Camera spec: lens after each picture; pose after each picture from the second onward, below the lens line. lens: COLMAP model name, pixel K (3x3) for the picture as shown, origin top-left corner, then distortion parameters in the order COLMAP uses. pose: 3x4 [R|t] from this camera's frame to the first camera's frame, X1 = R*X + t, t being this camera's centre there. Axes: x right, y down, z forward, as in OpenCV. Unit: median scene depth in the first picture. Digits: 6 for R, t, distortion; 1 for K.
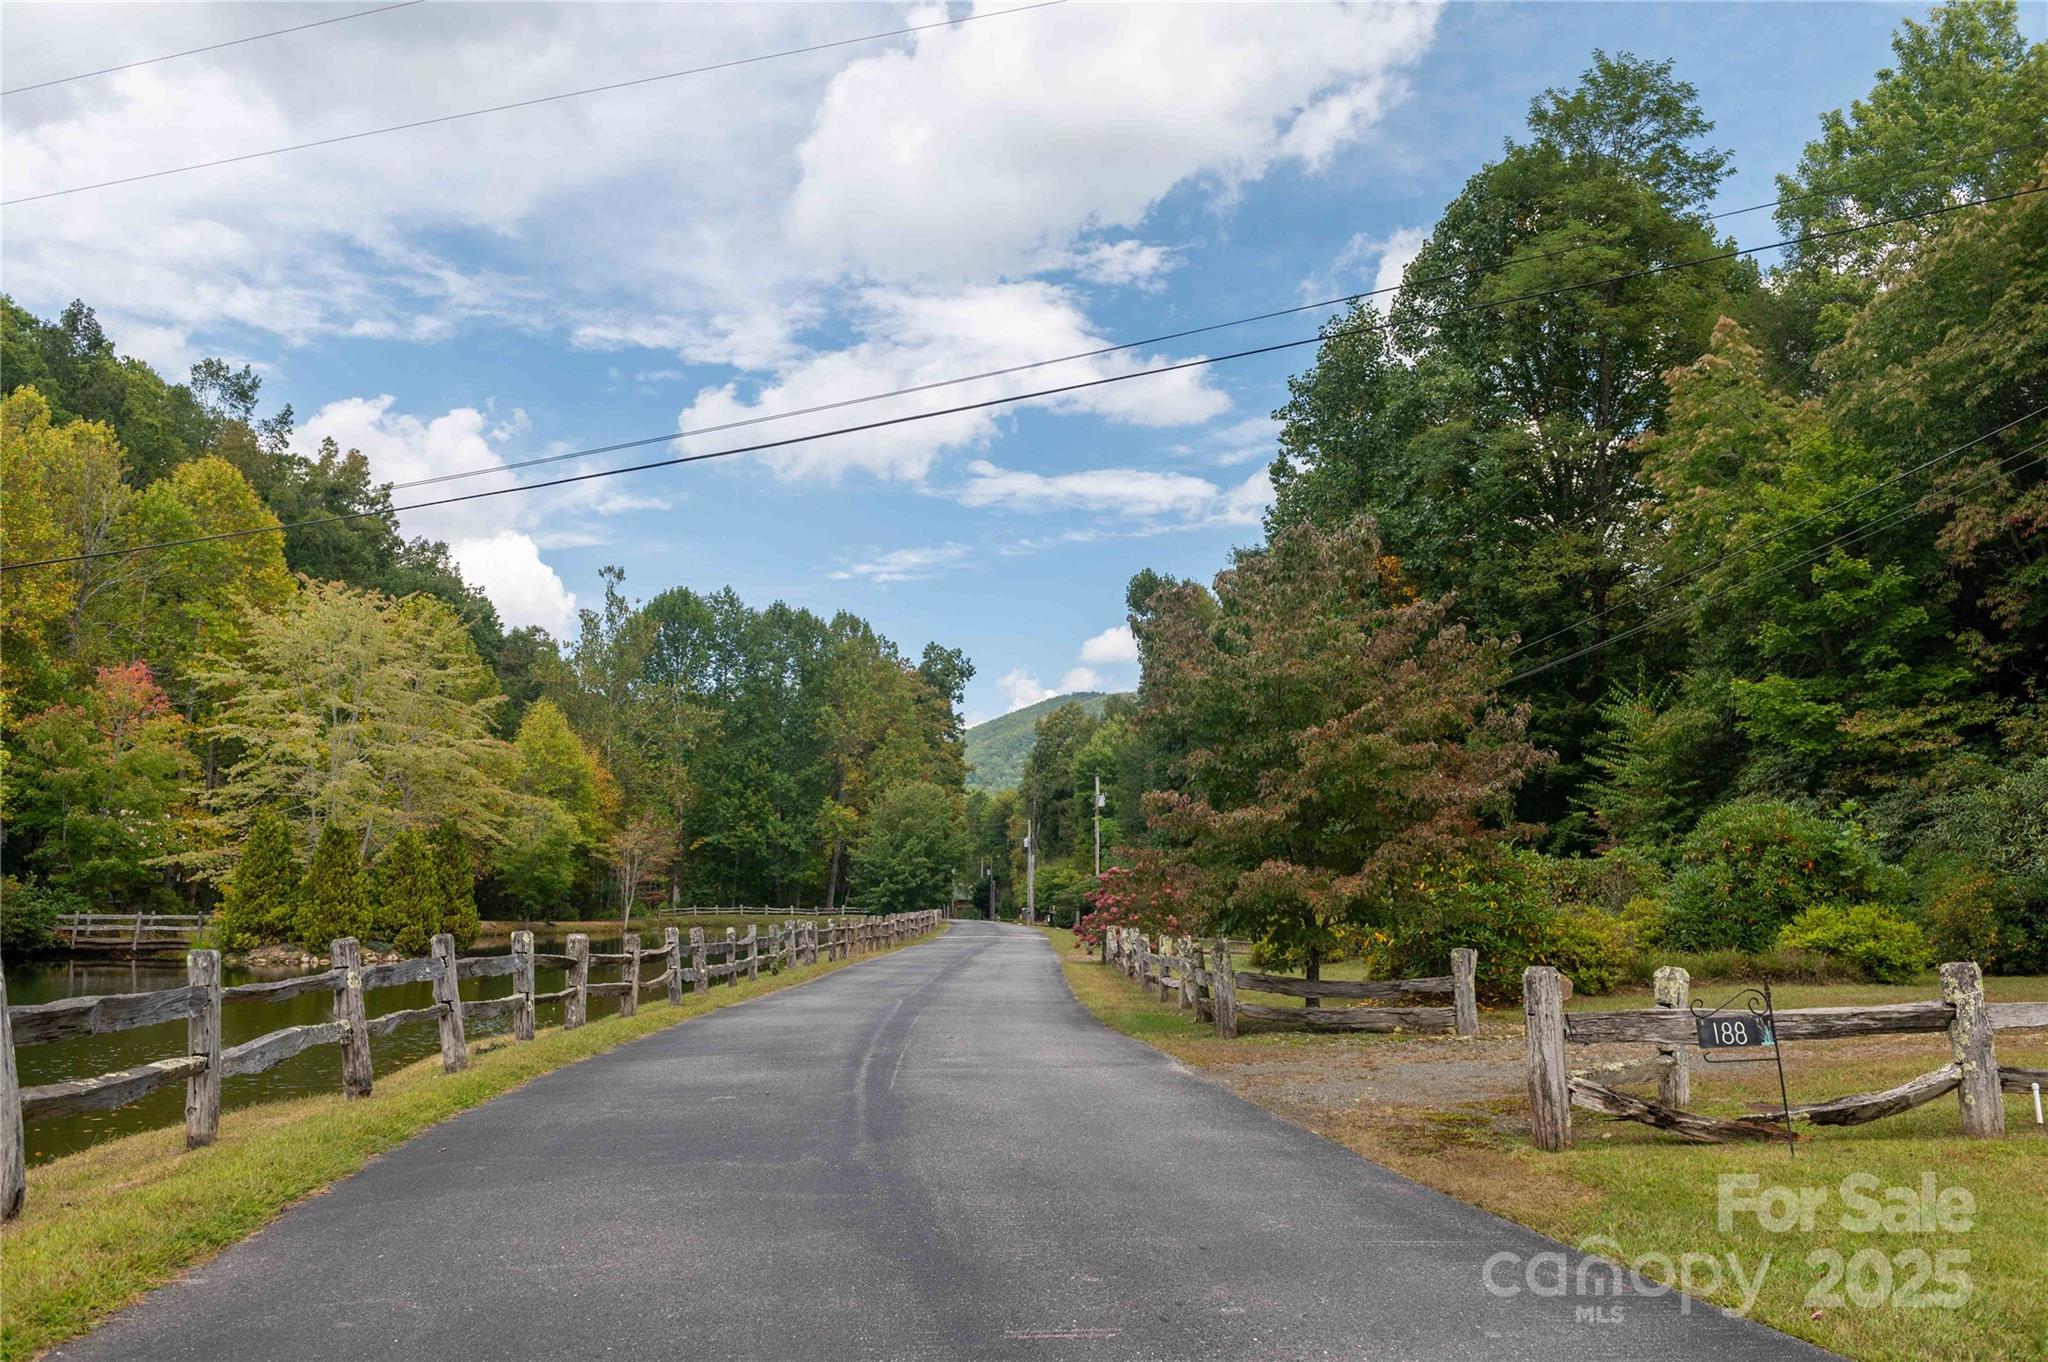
lens RADIAL K [[1691.5, 0, 1014.7], [0, 1691.5, 686.2], [0, 0, 1]] dist [-0.032232, 0.003722]
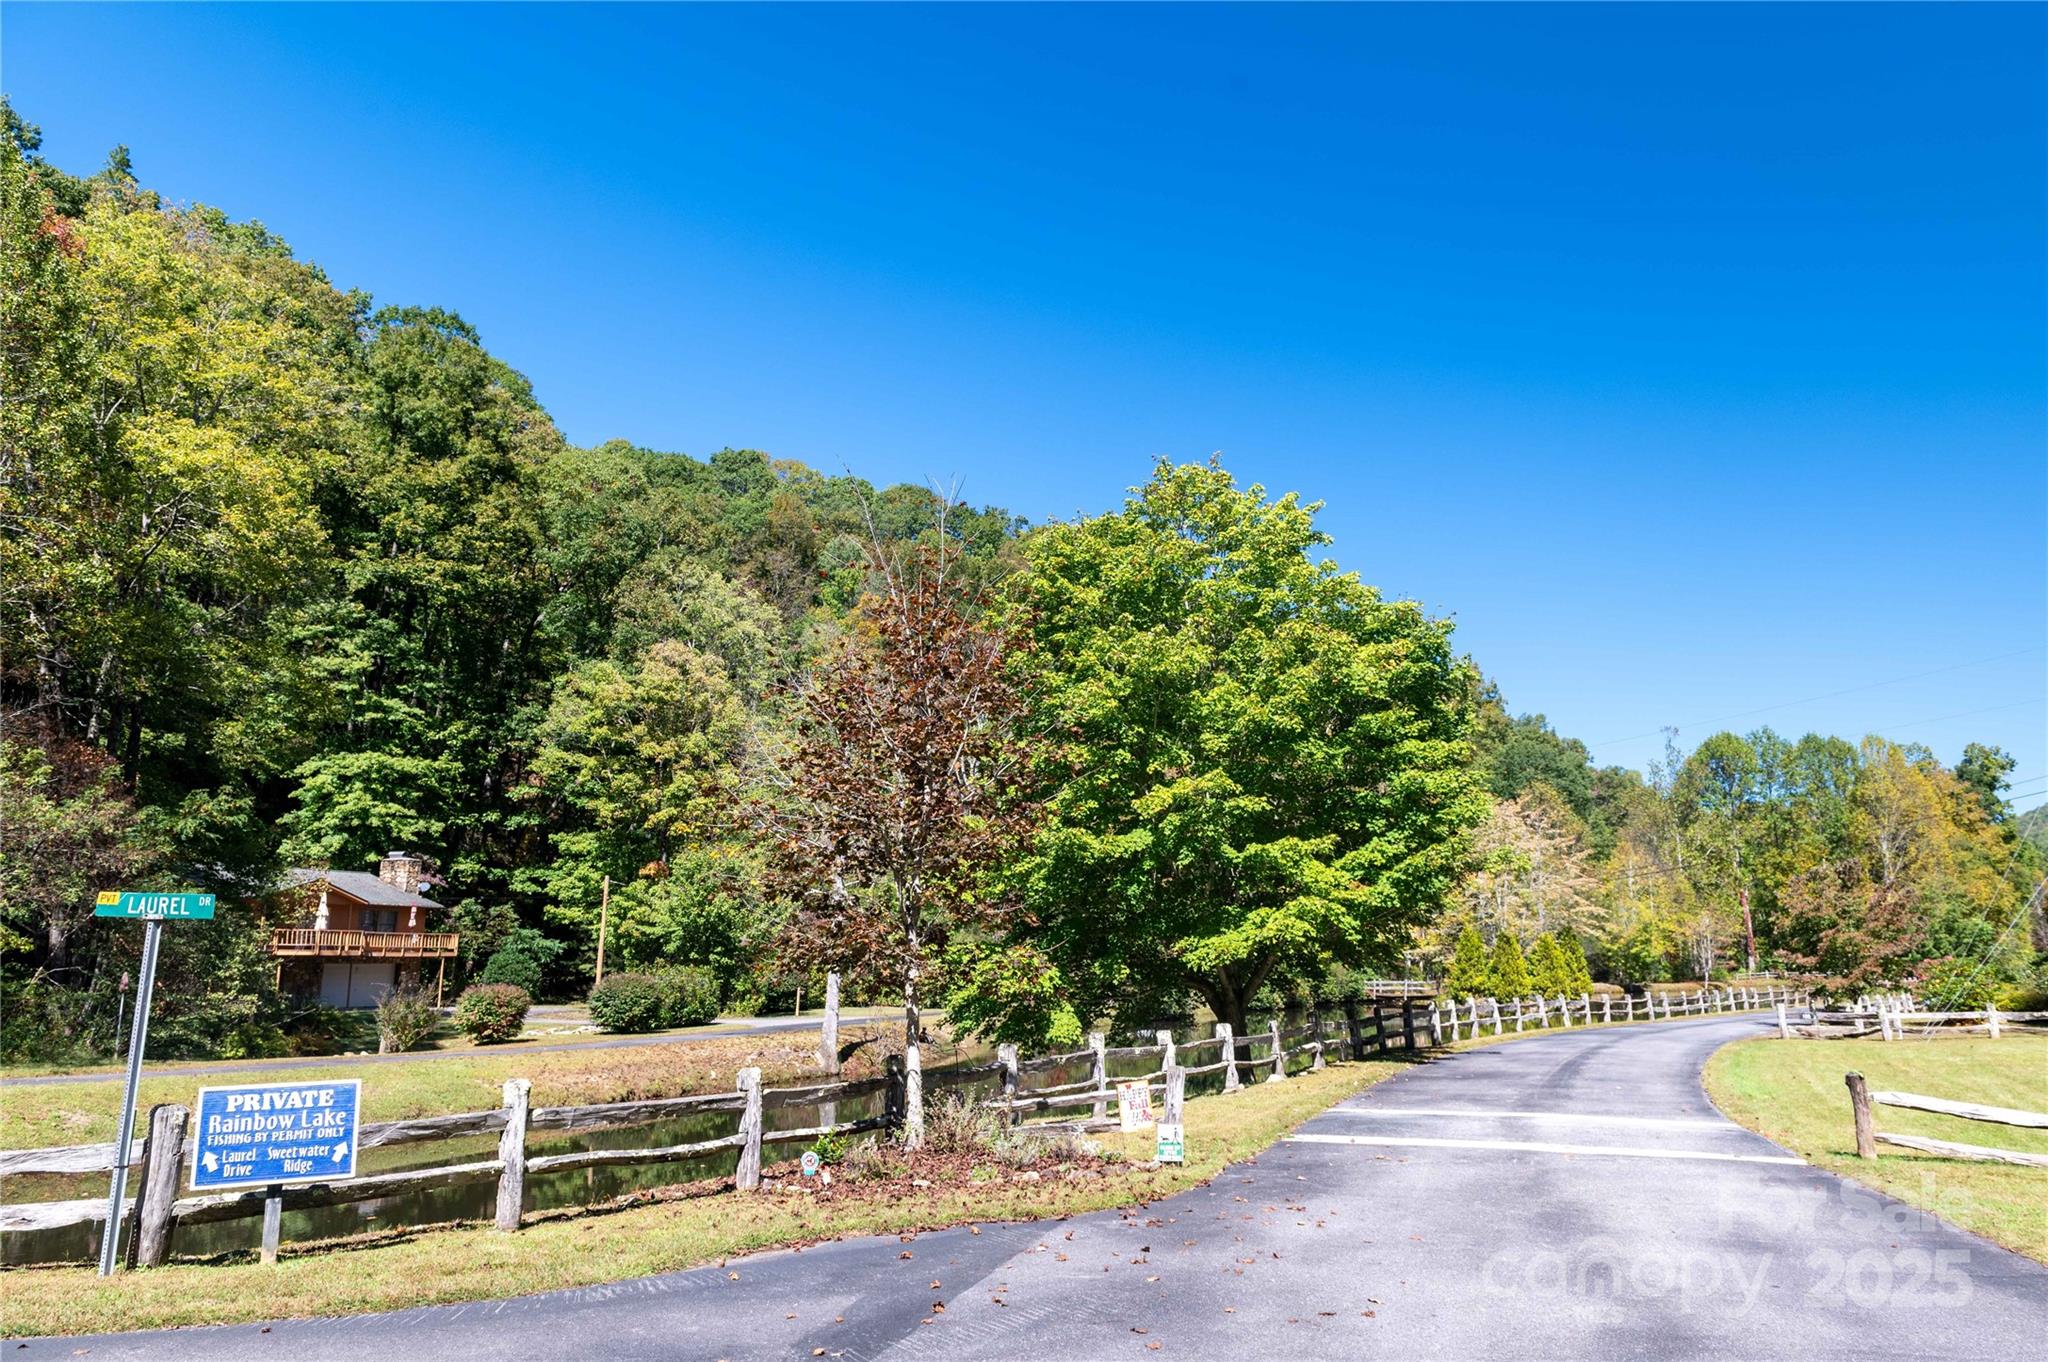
lens RADIAL K [[1380.7, 0, 1028.3], [0, 1380.7, 683.9], [0, 0, 1]] dist [0.005103, -0.008847]
pose [[0.766607, -0.133084, -0.628174, 0.106014], [0.087524, 0.990813, -0.103100, -0.044276], [0.636124, 0.024057, 0.771212, -0.292175]]
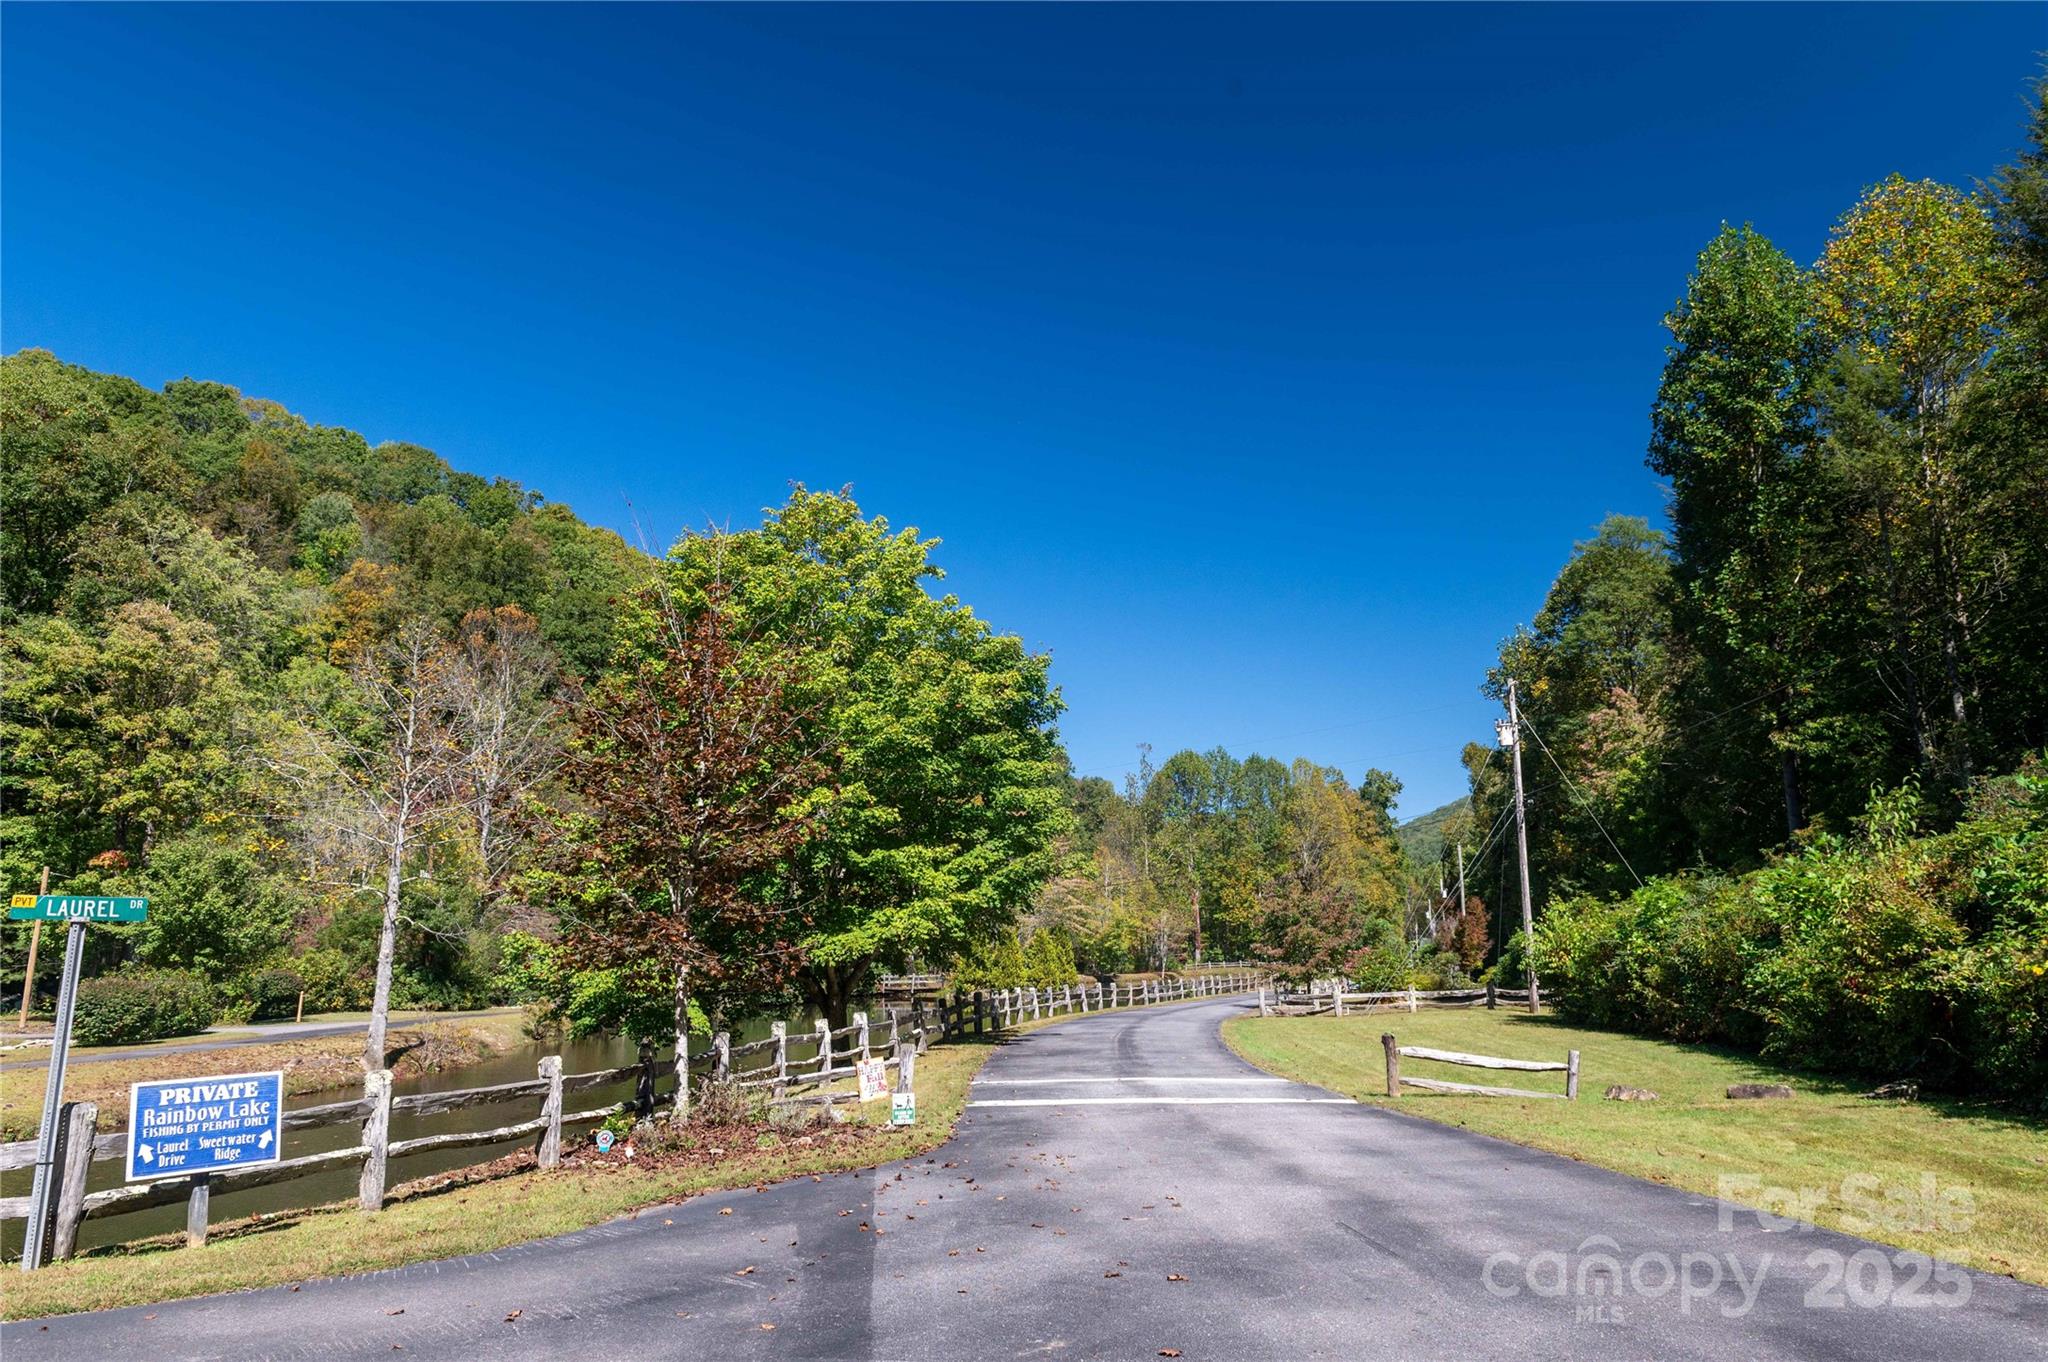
lens RADIAL K [[1380.7, 0, 1027.8], [0, 1380.7, 682.3], [0, 0, 1]] dist [0.005103, -0.008847]
pose [[0.944607, -0.079811, -0.318352, 0.095835], [0.058613, 0.995411, -0.075637, -0.048015], [0.322928, 0.052787, 0.944950, -0.321688]]
